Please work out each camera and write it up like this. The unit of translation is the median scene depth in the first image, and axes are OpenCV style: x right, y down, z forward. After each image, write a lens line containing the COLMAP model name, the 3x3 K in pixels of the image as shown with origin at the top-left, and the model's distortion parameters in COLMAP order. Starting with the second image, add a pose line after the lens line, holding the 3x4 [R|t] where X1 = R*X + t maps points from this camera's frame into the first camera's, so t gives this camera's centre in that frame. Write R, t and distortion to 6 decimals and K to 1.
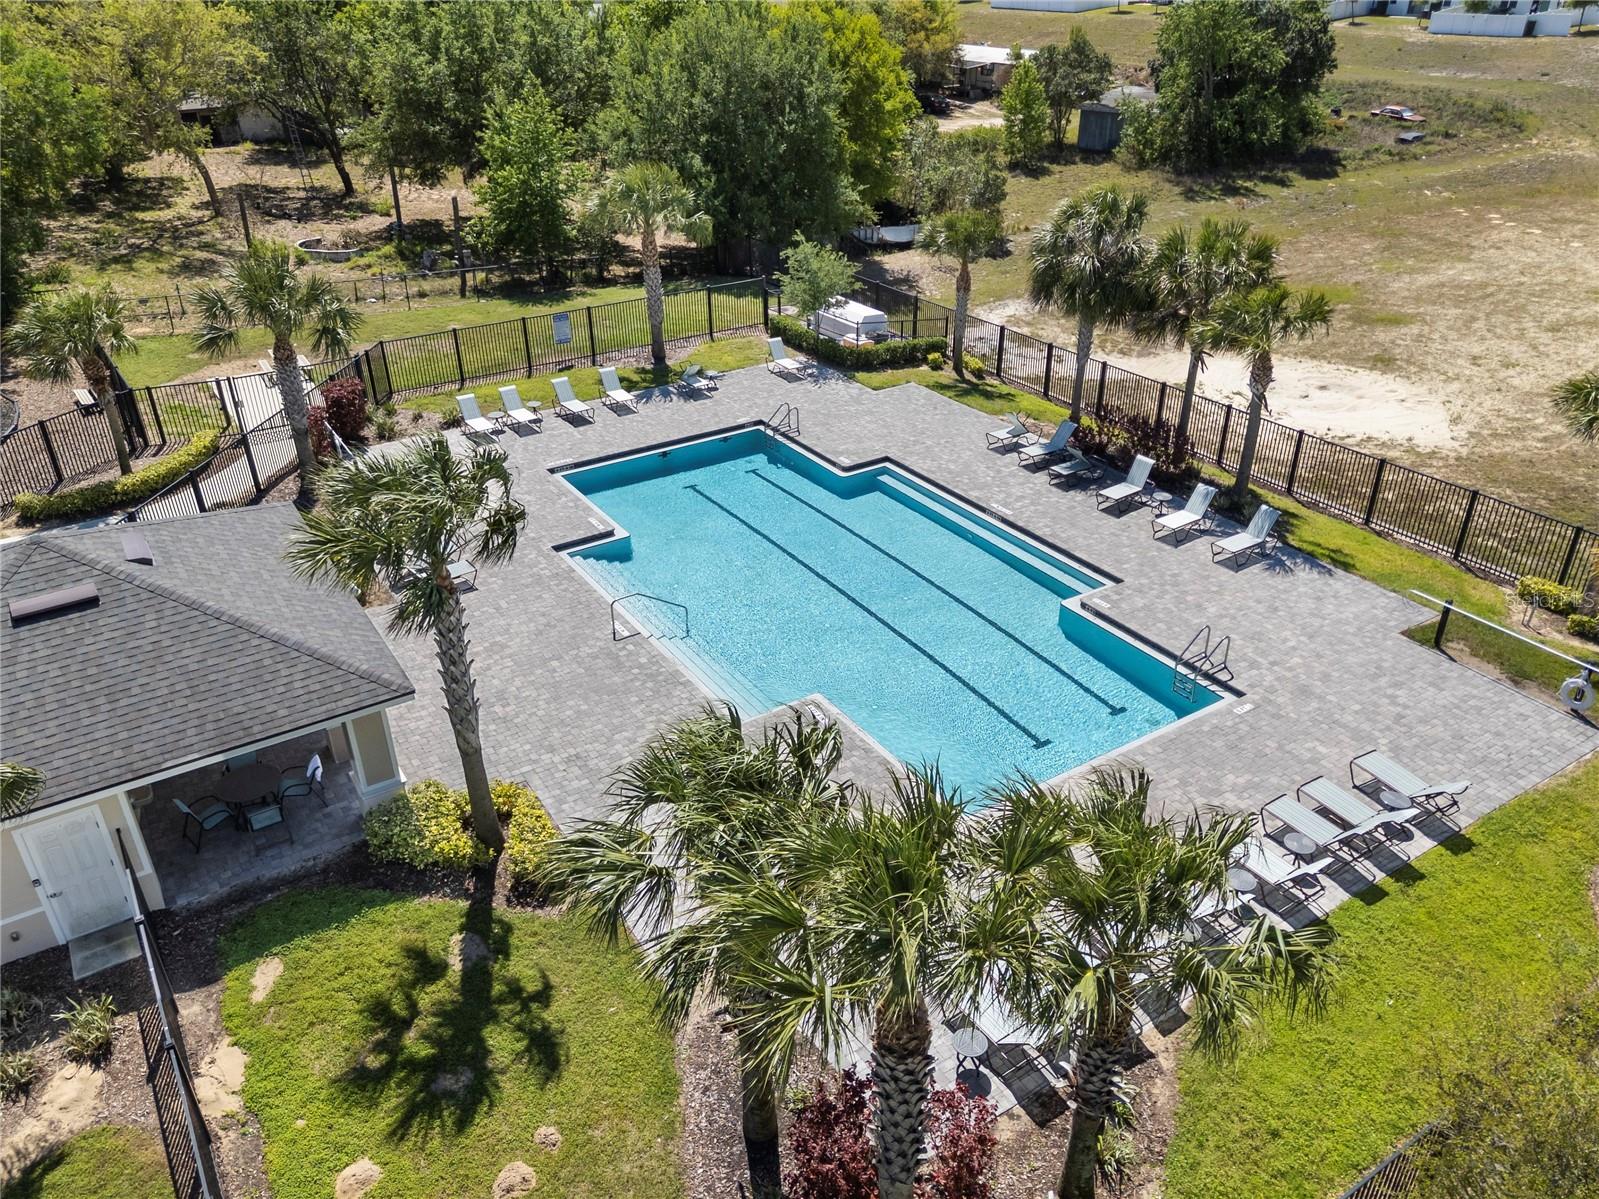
lens RADIAL K [[1173.7, 0, 799.5], [0, 1173.7, 599.5], [0, 0, 1]] dist [0.055903, -0.037196]
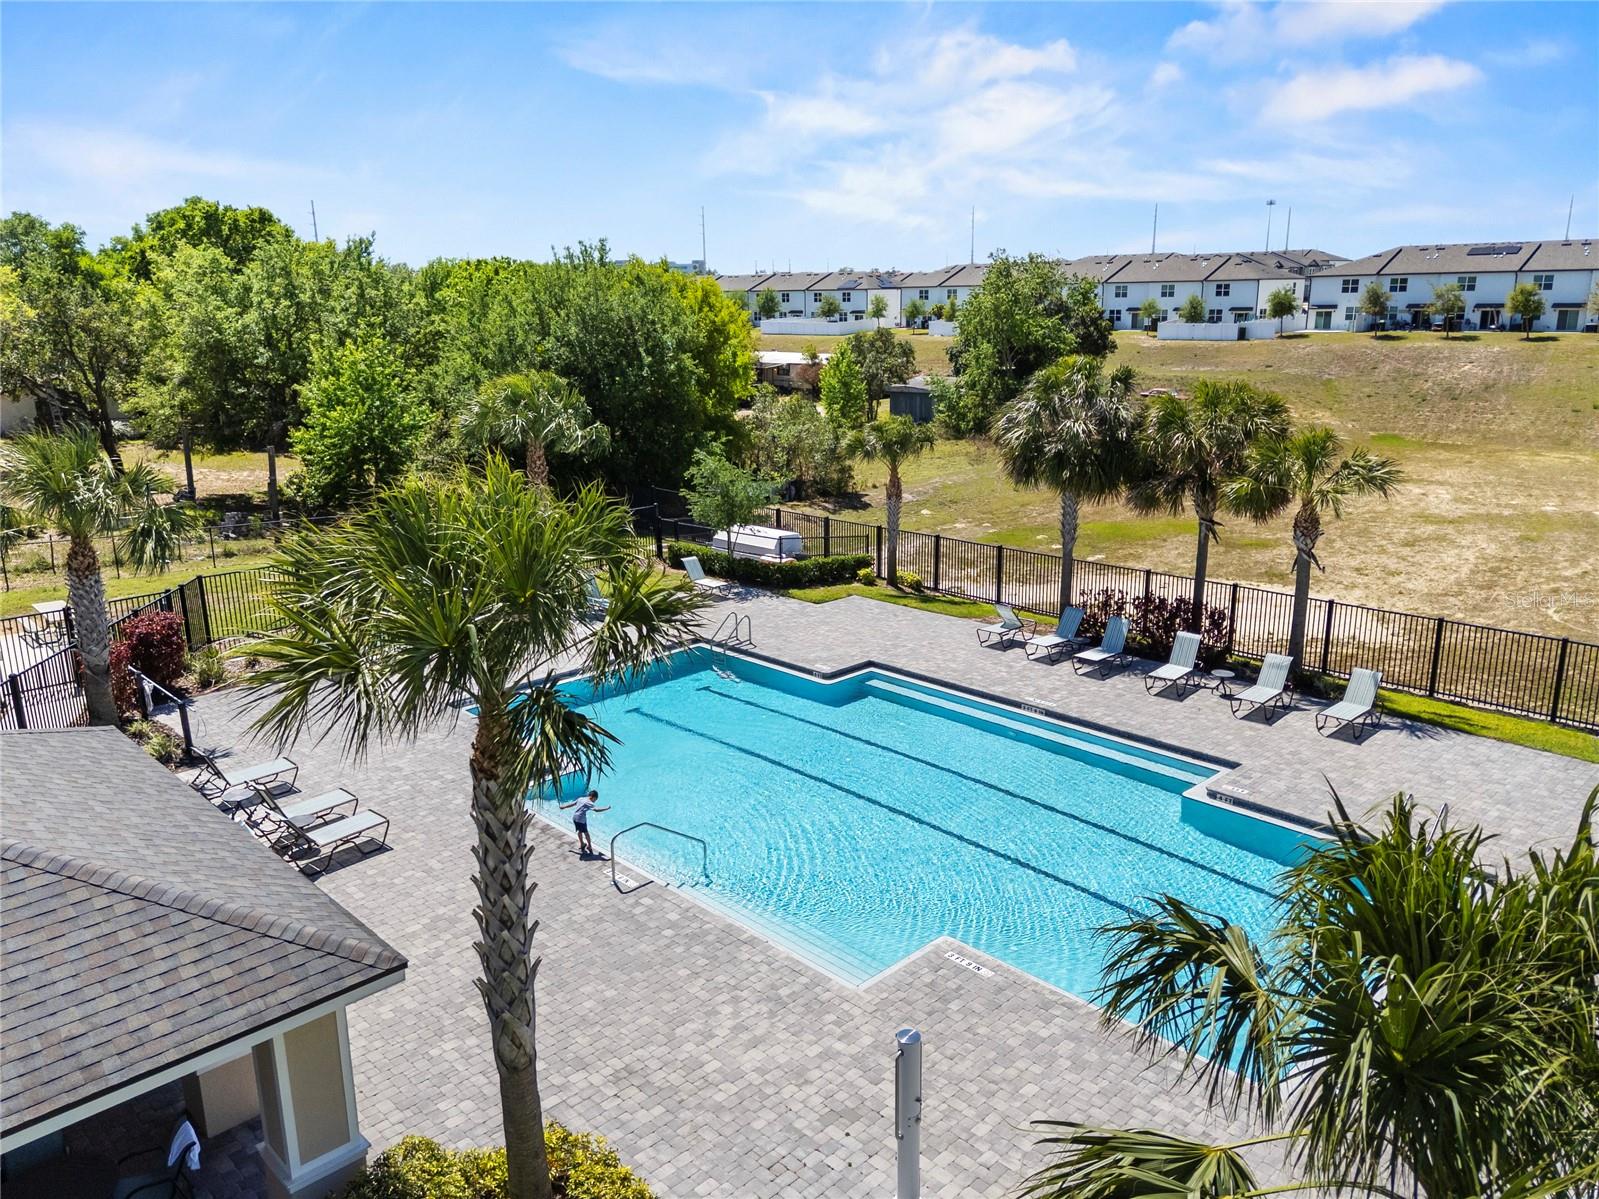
lens RADIAL K [[1173.7, 0, 799.5], [0, 1173.7, 599.5], [0, 0, 1]] dist [0.055903, -0.037196]
pose [[0.979105, -0.050497, 0.196986, -0.147955], [0.100445, 0.962354, -0.252557, 0.043427], [-0.176817, 0.267066, 0.947318, 0.233923]]
